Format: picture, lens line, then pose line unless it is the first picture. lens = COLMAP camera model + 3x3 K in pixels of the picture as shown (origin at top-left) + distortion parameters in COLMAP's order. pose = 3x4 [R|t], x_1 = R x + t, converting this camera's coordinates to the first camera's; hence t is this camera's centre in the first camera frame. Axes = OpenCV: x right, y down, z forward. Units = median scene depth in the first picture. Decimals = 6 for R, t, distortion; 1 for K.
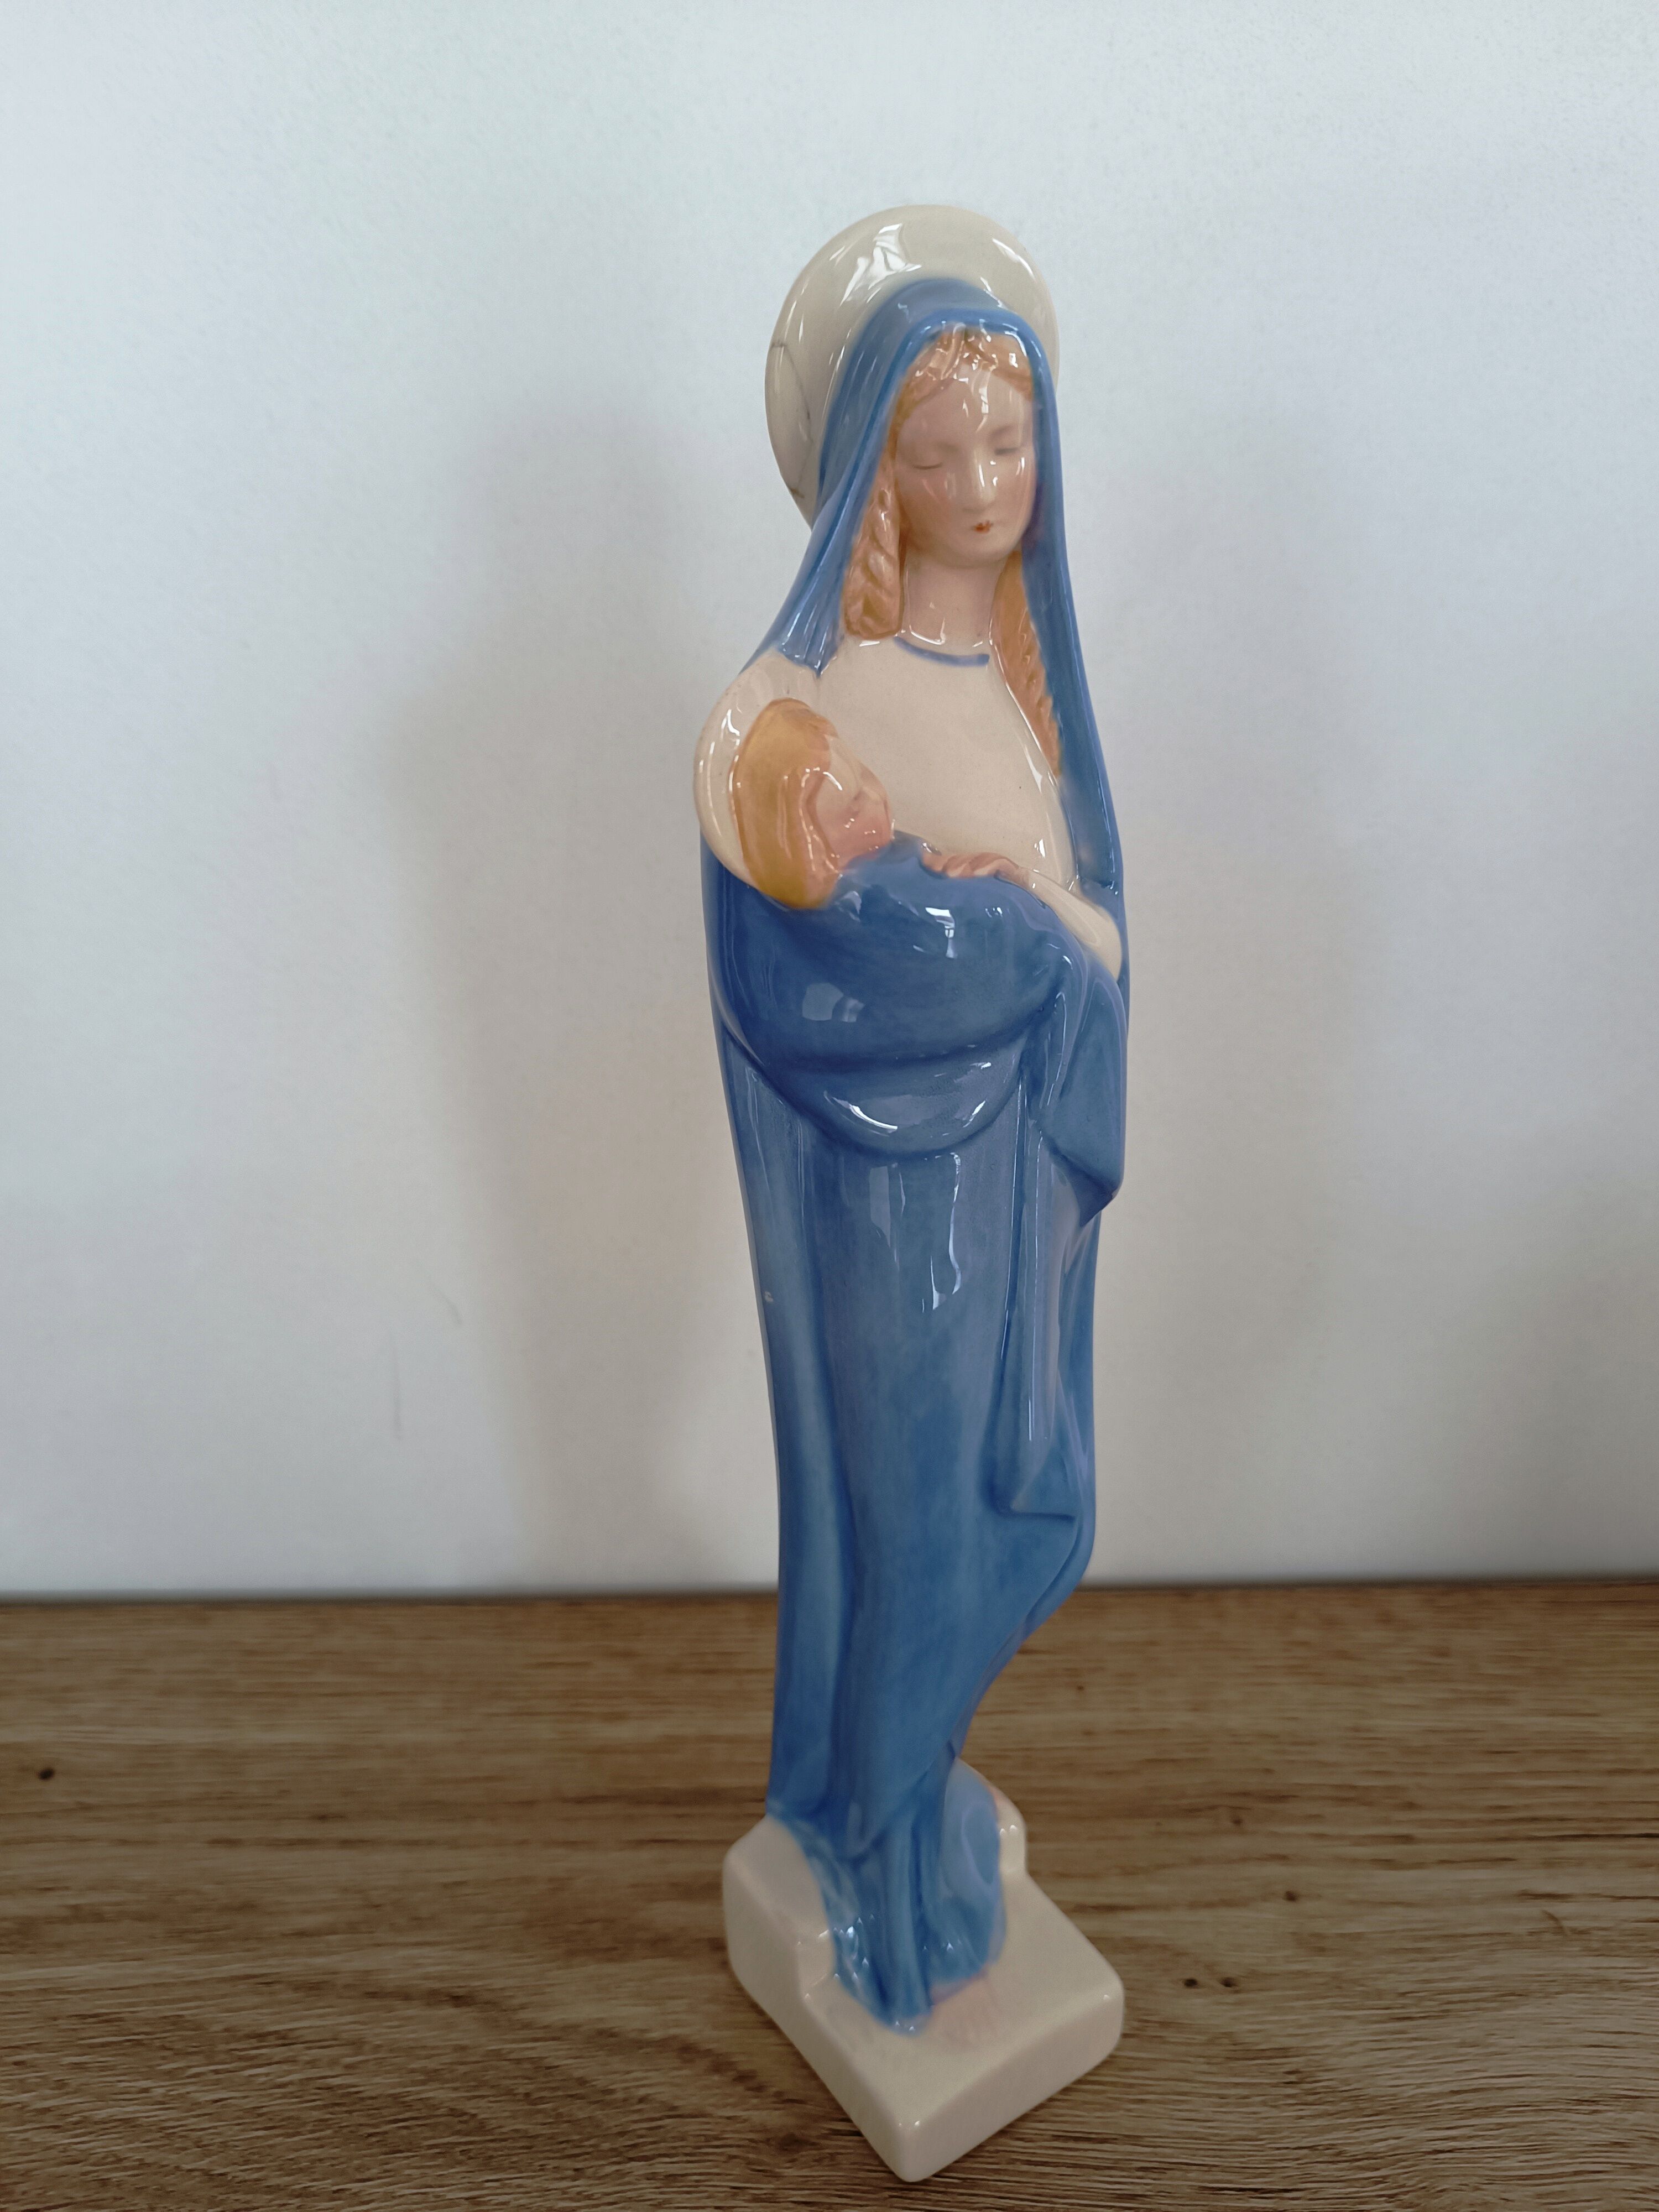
lens RADIAL K [[1659.9, 0, 844.4], [0, 1659.9, 1145.6], [0, 0, 1]] dist [-0.018374, 0.005716]
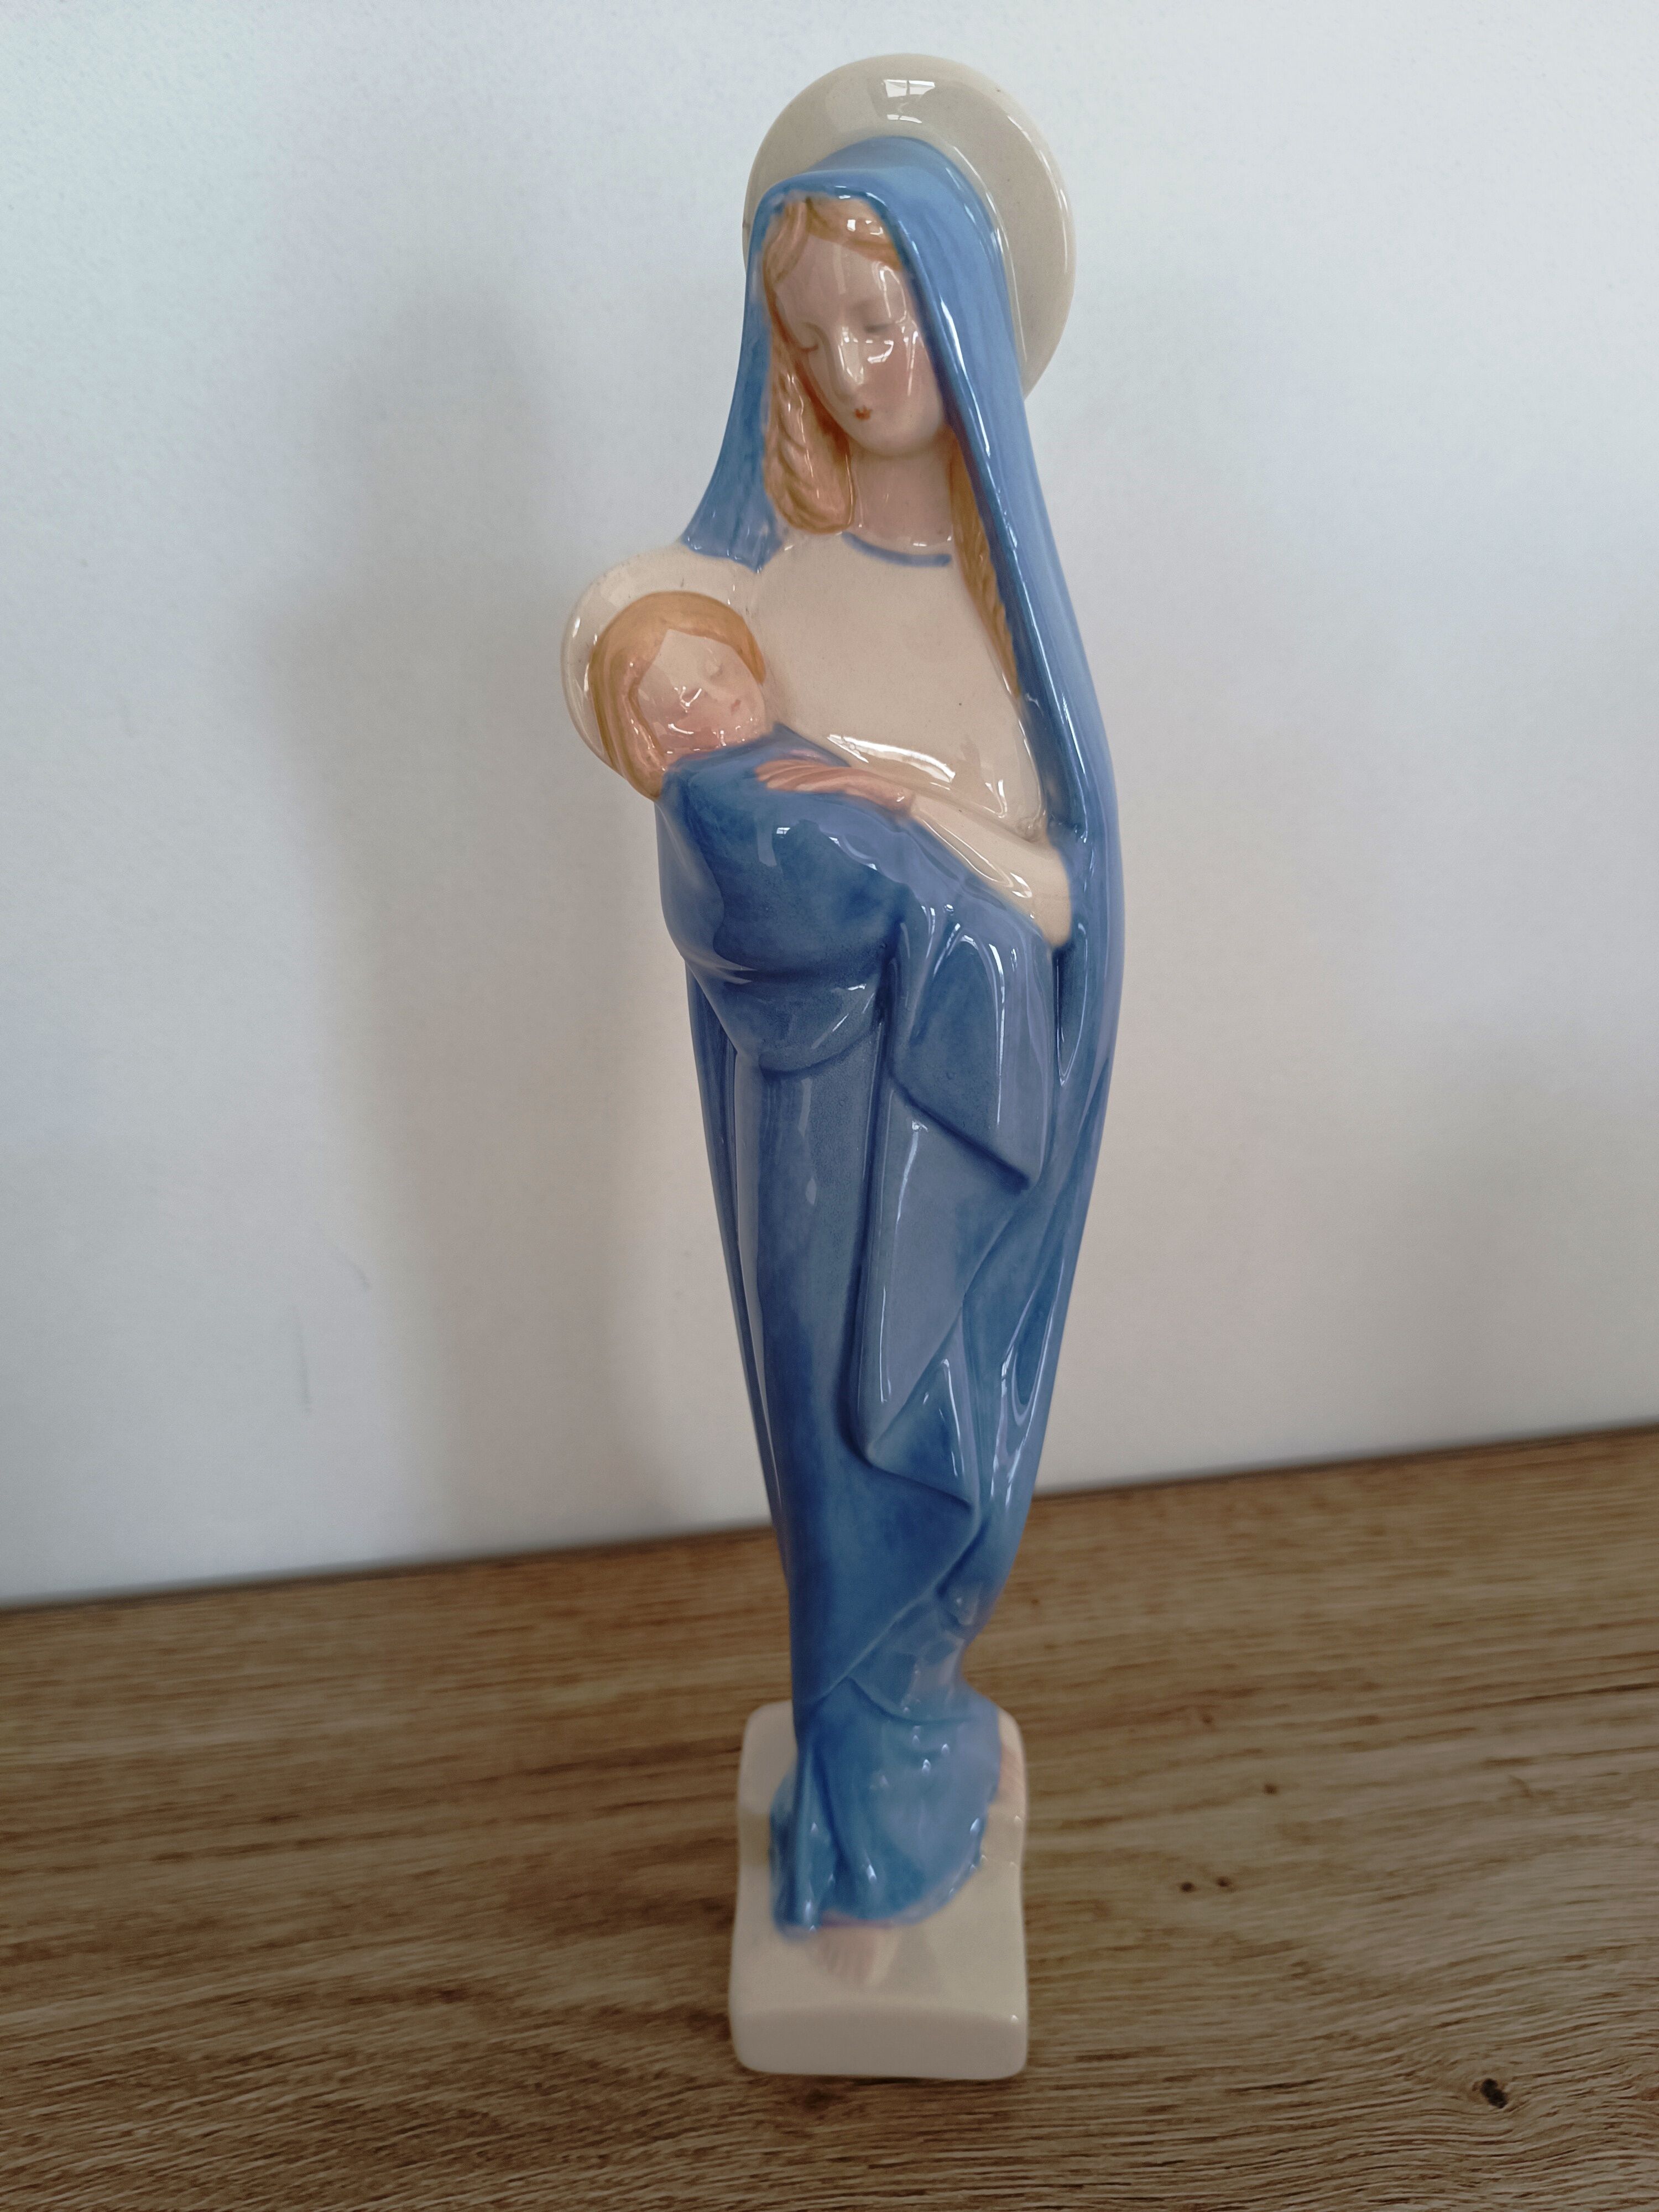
lens RADIAL K [[1659.9, 0, 850.0], [0, 1659.9, 1144.1], [0, 0, 1]] dist [-0.018374, 0.005716]
pose [[0.991583, -0.069651, 0.109143, -0.071592], [0.063024, 0.996019, 0.063039, -0.020795], [-0.113099, -0.055629, 0.992025, 0.047608]]
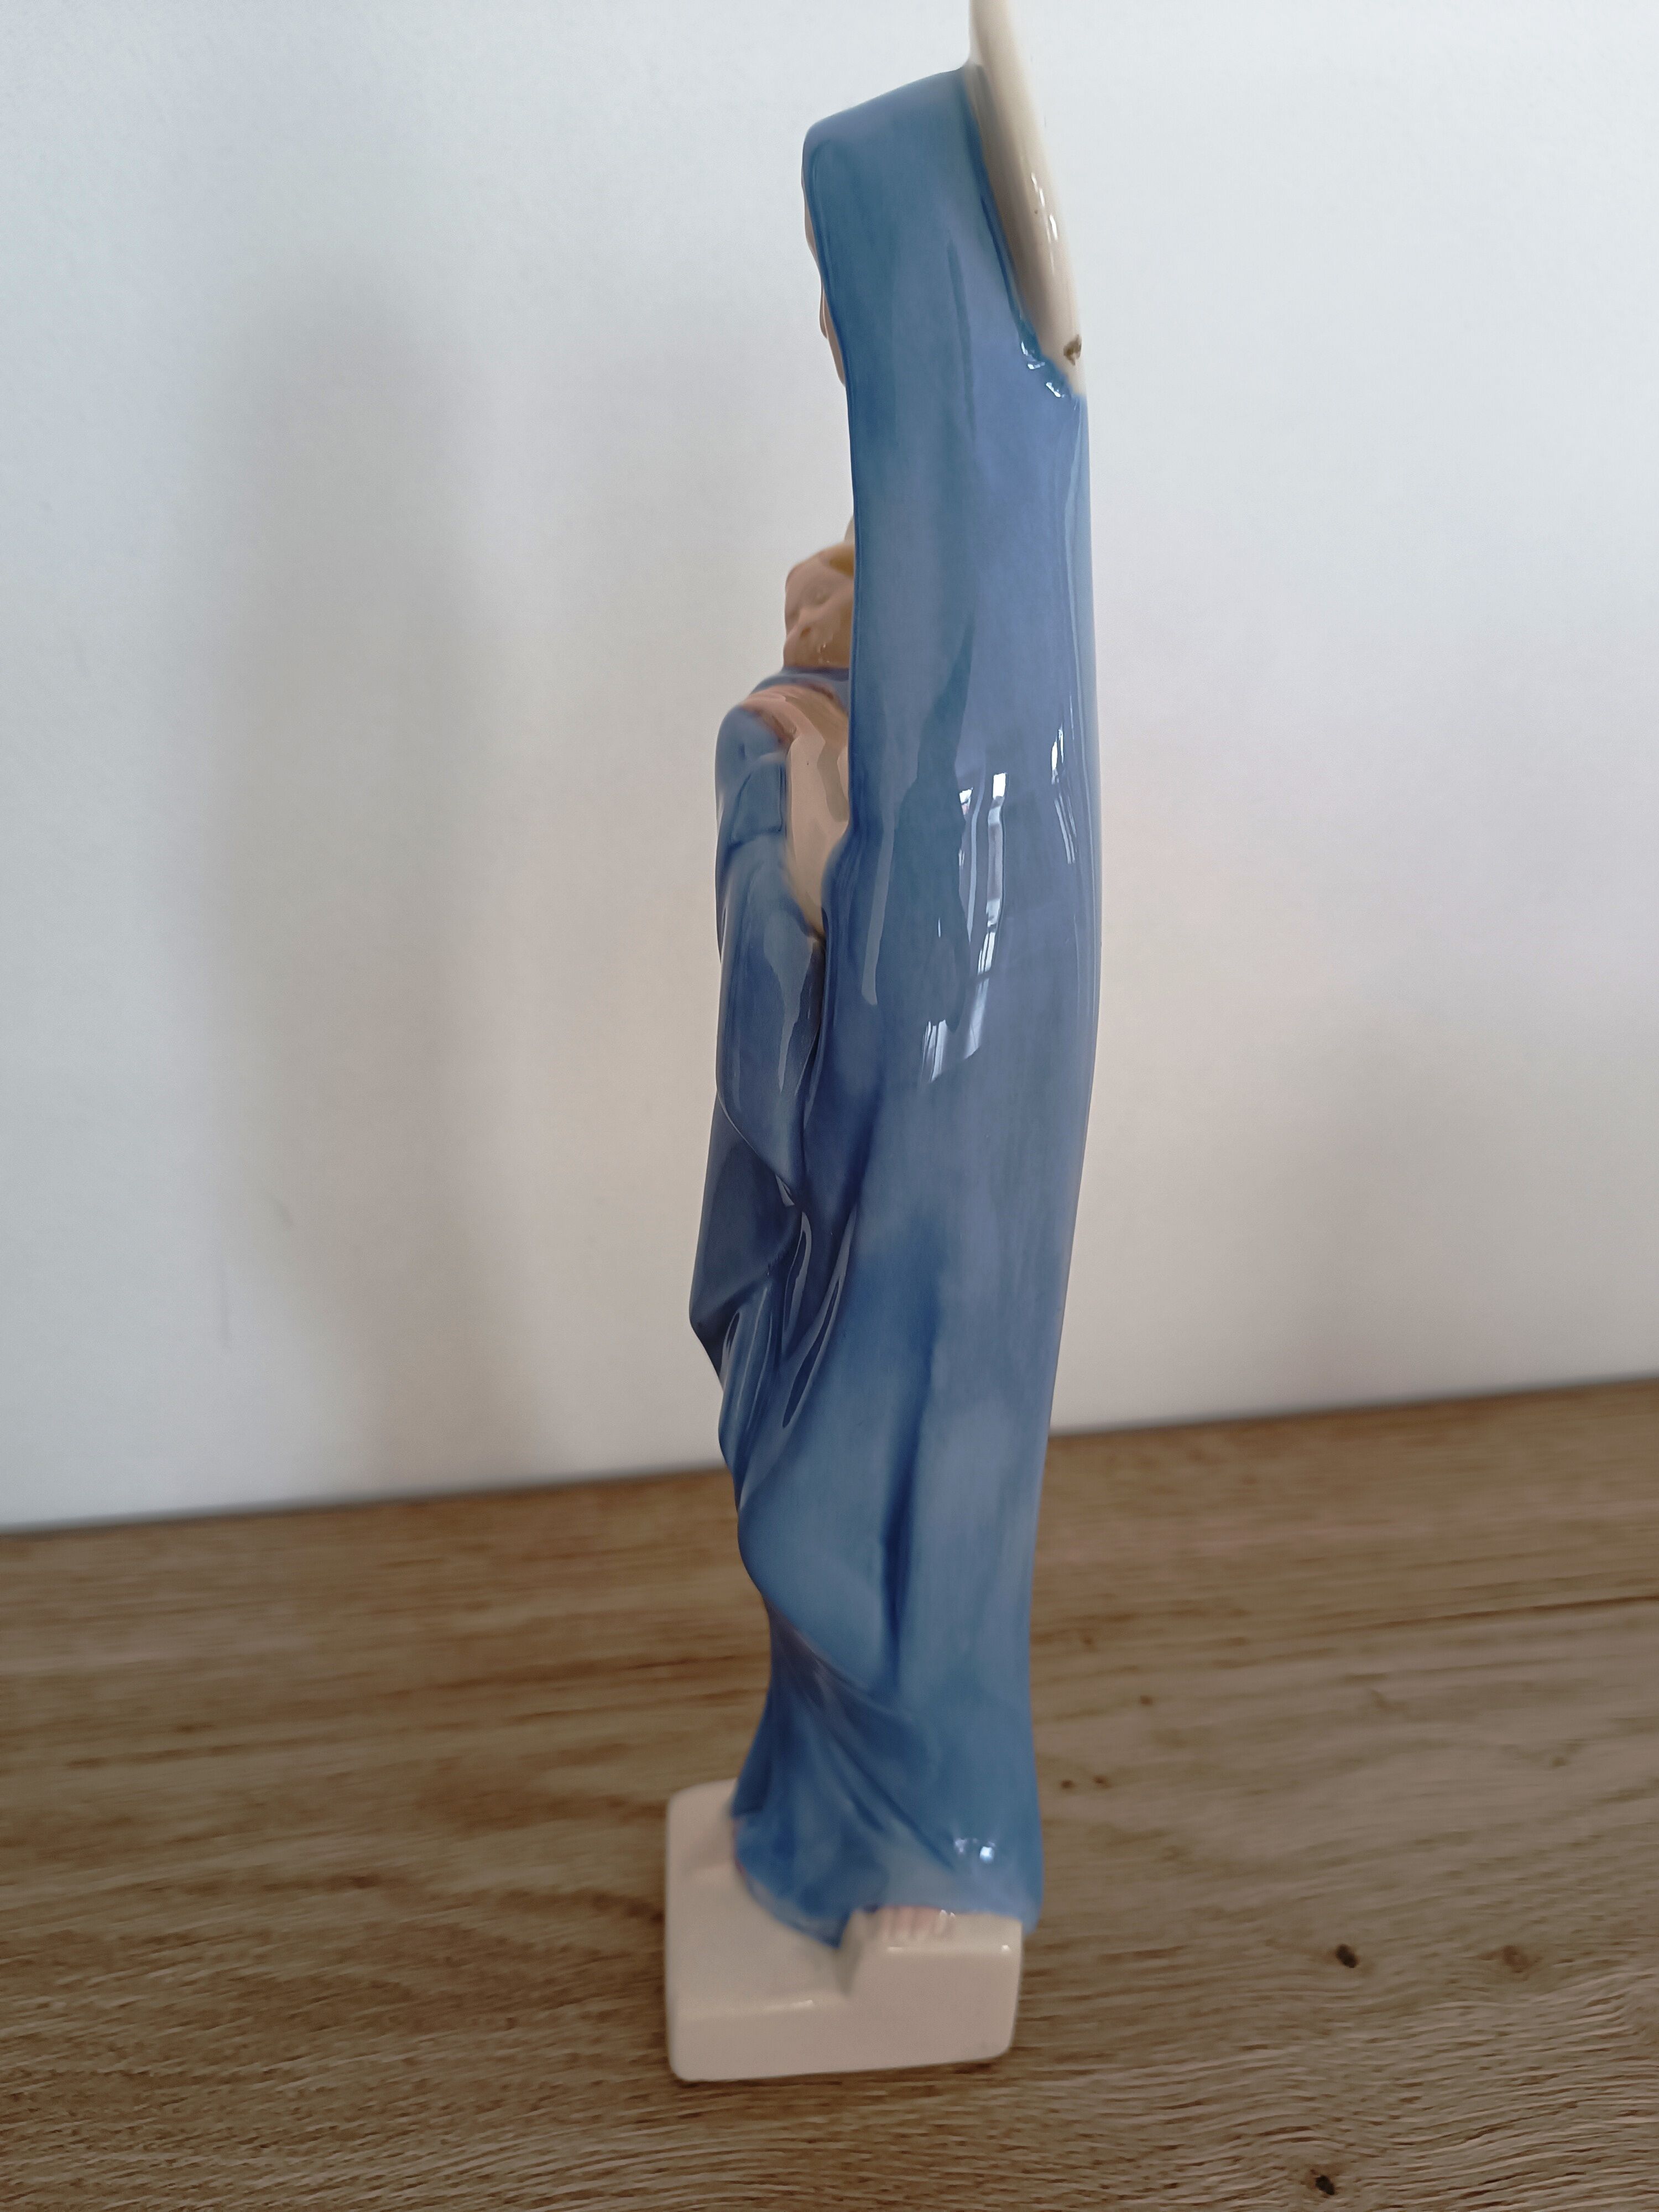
lens RADIAL K [[1659.9, 0, 845.0], [0, 1659.9, 1140.6], [0, 0, 1]] dist [-0.018374, 0.005716]
pose [[0.984290, -0.045640, 0.170557, -0.094135], [0.040486, 0.998616, 0.033576, 0.047850], [-0.171853, -0.026144, 0.984776, -0.019179]]
